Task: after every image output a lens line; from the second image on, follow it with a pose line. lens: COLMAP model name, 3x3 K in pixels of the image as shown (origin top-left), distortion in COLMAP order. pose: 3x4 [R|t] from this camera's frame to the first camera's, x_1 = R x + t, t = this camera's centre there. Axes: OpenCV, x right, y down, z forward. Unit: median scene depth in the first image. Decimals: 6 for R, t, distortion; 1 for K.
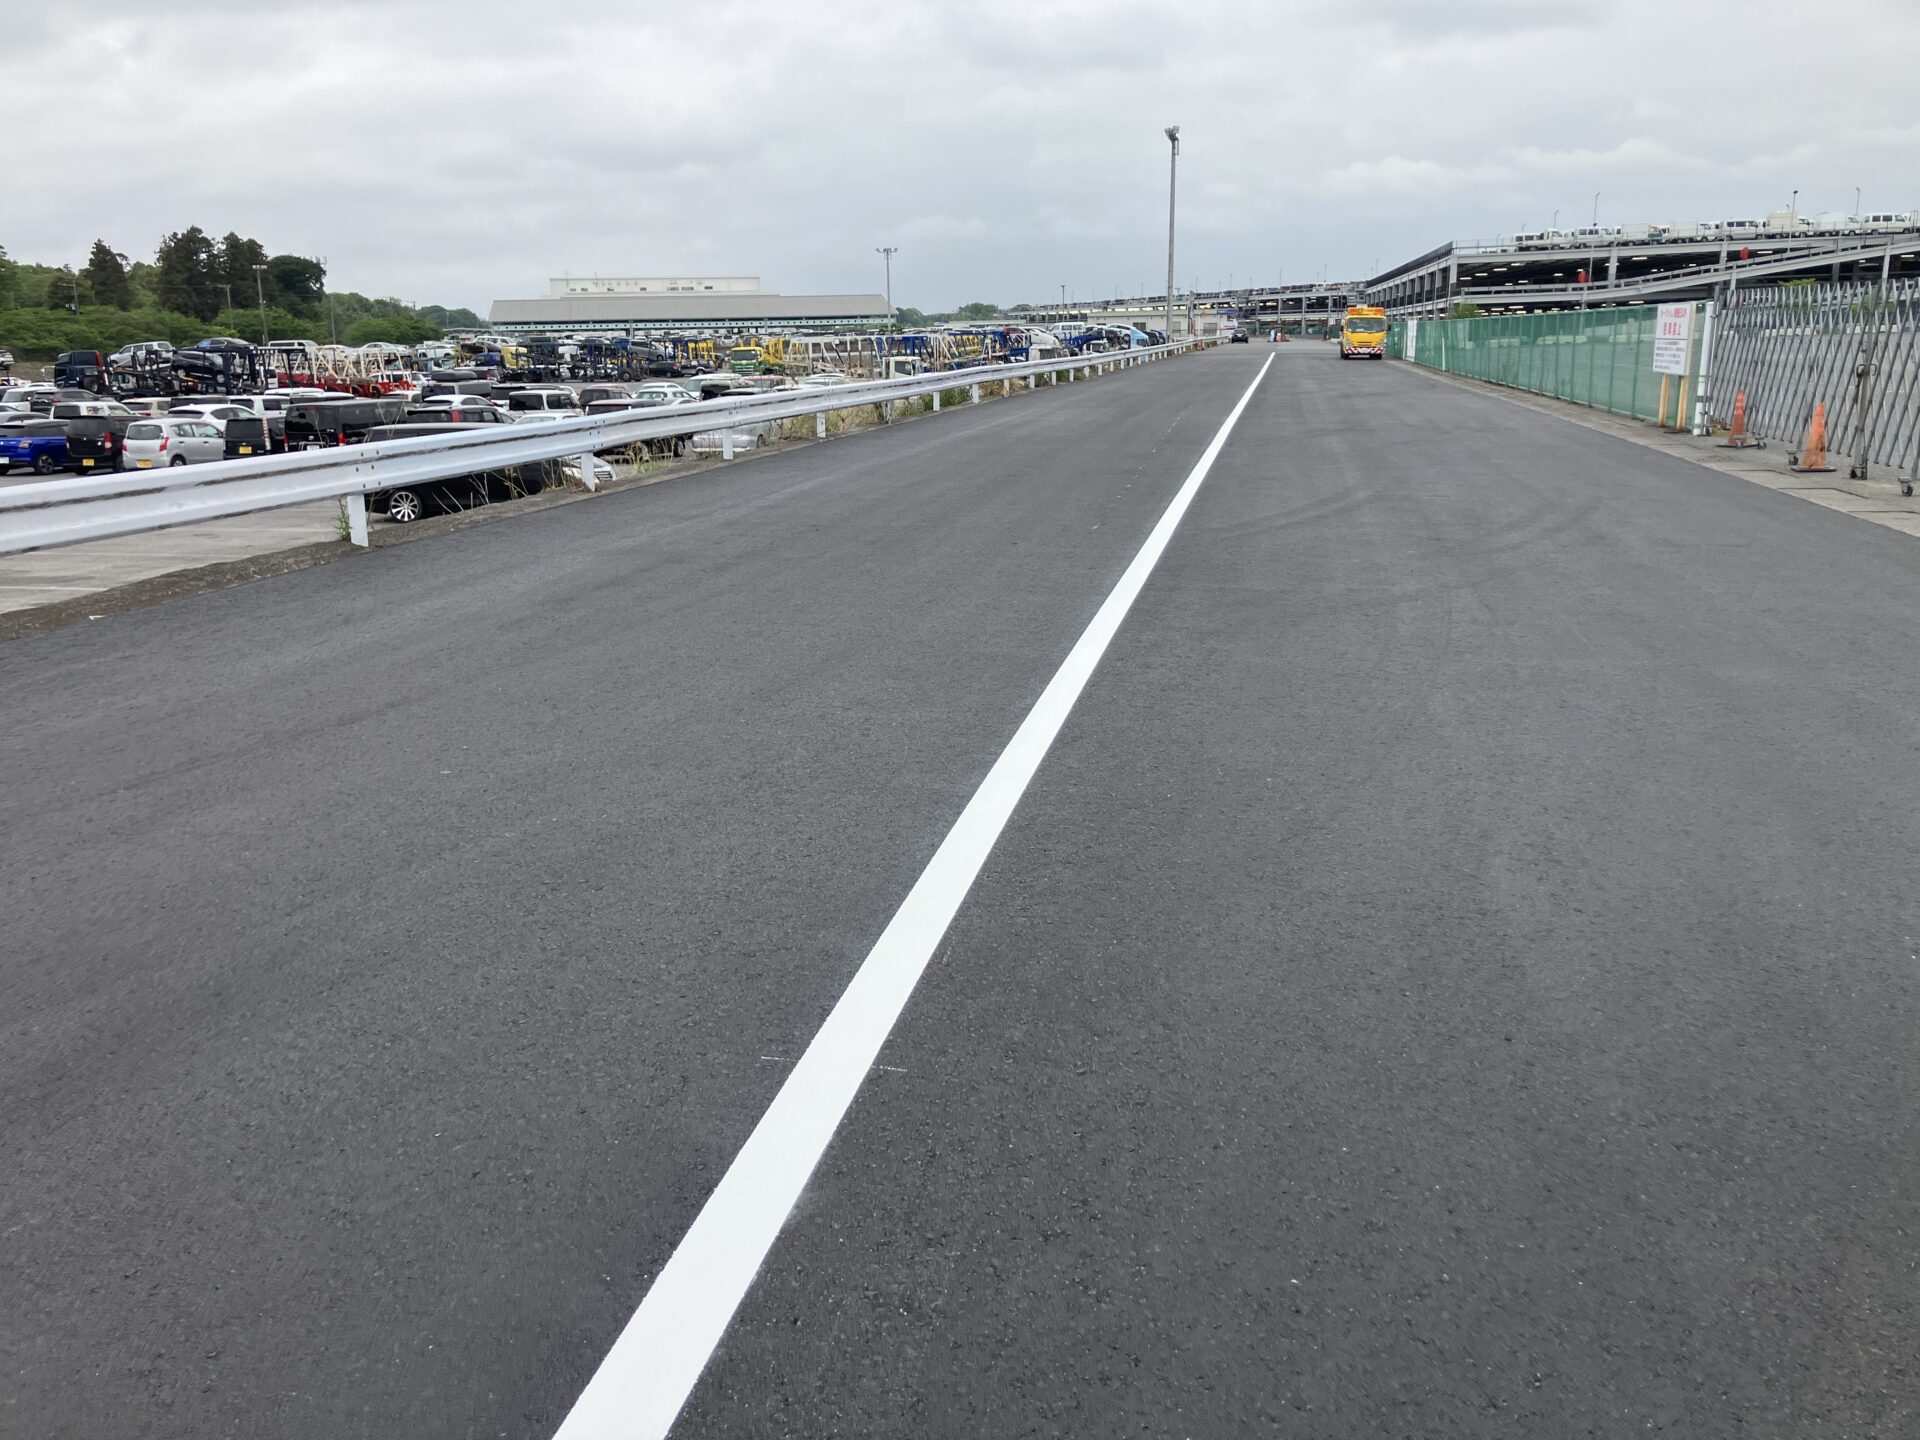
lens RADIAL K [[1550.8, 0, 960.0], [0, 1550.8, 720.0], [0, 0, 1]] dist [-0.005988, -0.002673]
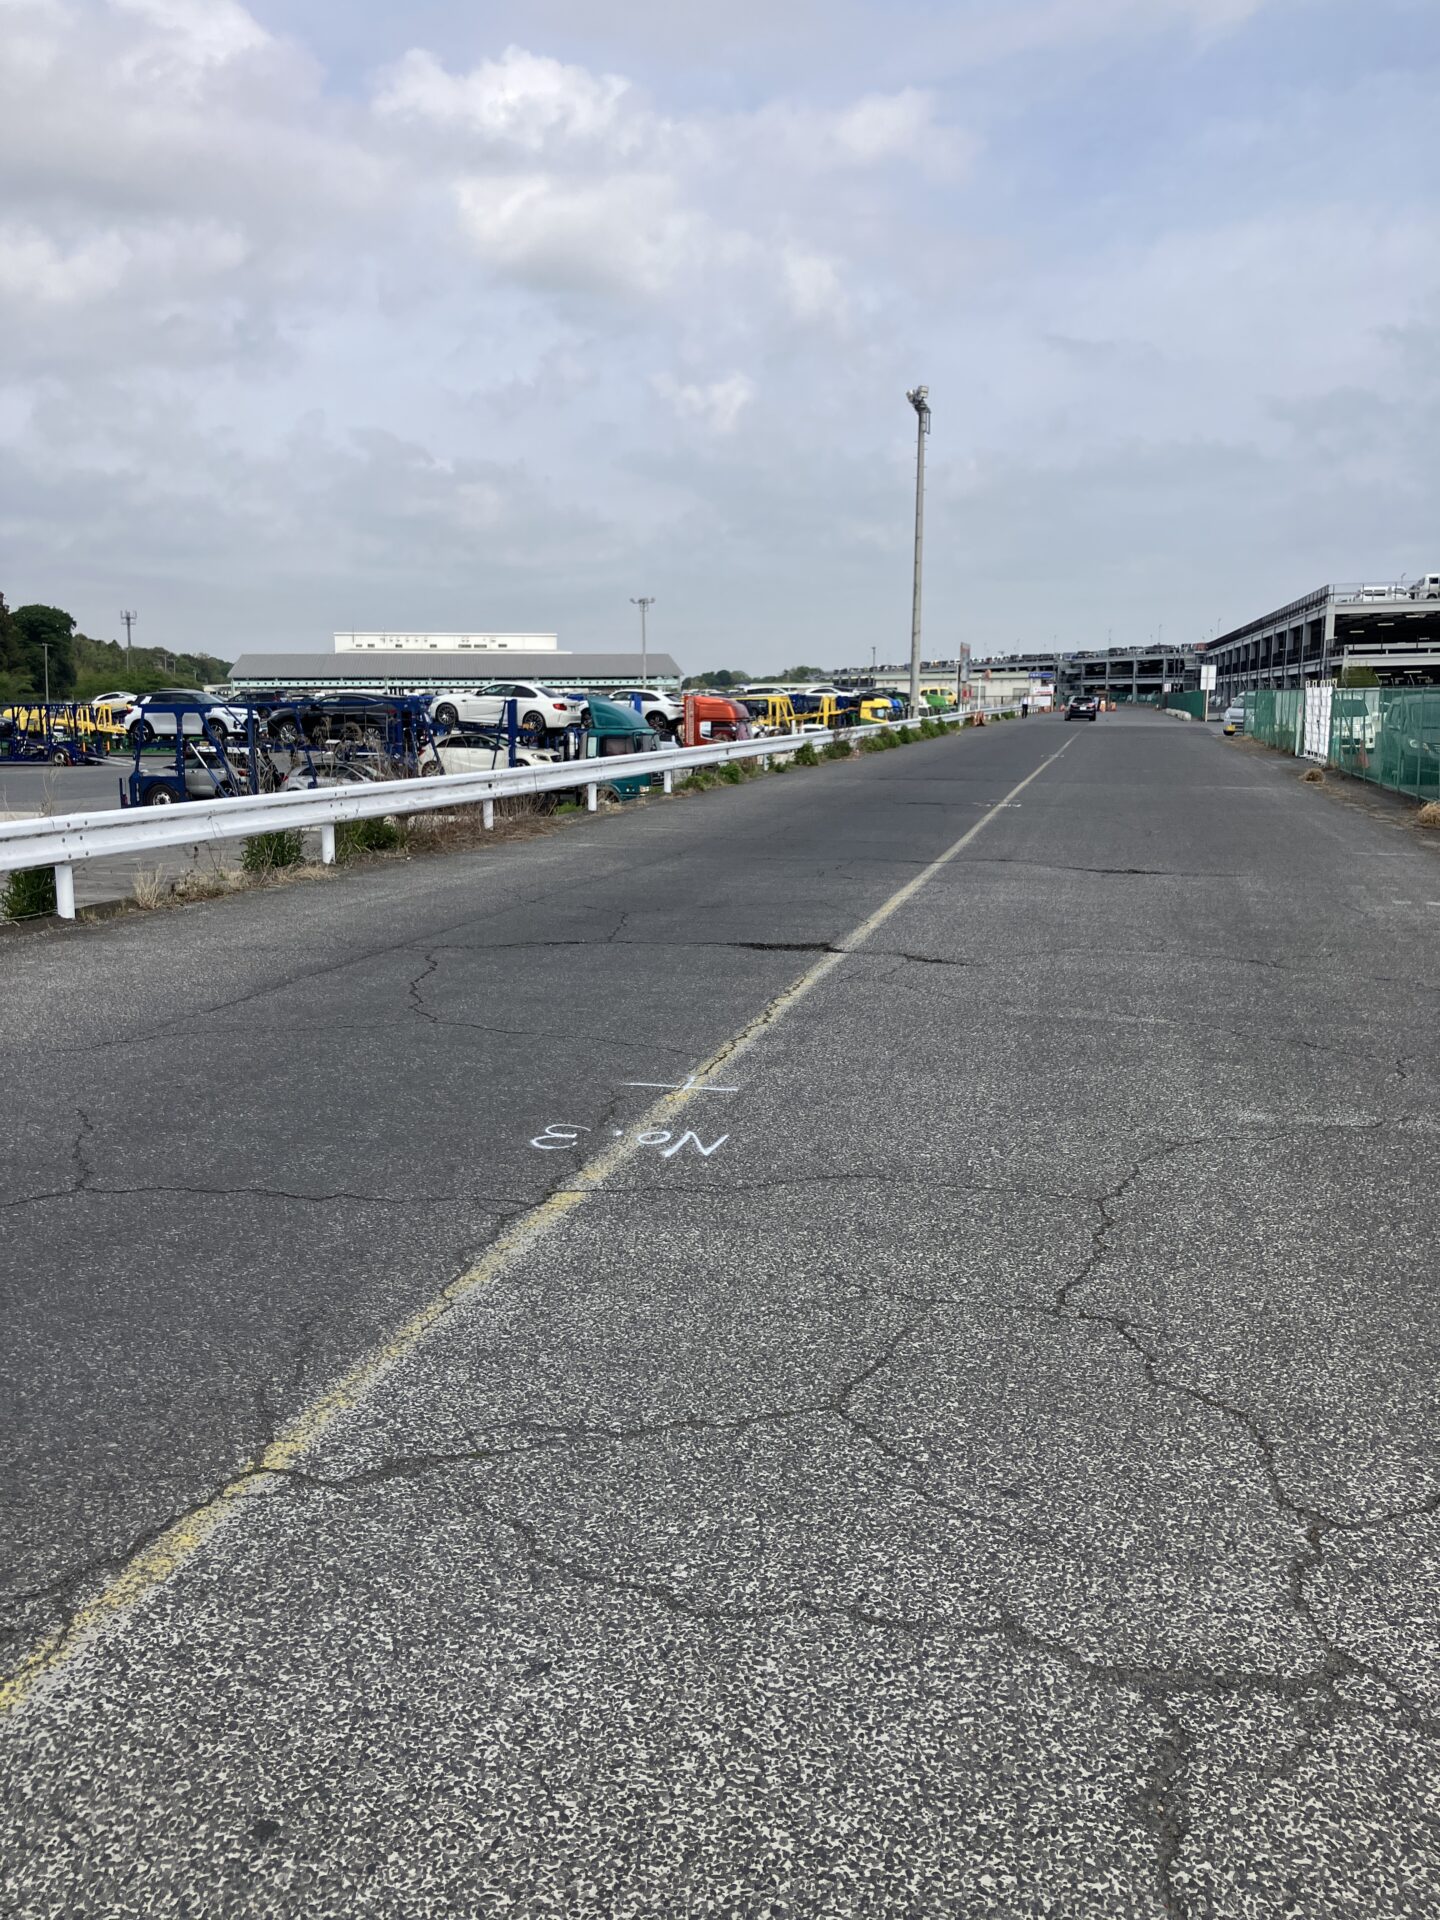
lens RADIAL K [[1550.8, 0, 720.0], [0, 1550.8, 960.0], [0, 0, 1]] dist [-0.005988, -0.002673]
pose [[0.998770, 0.019993, -0.045366, 0.036361], [-0.023337, 0.996953, -0.074426, -0.039025], [0.043740, 0.075393, 0.996194, 0.151765]]
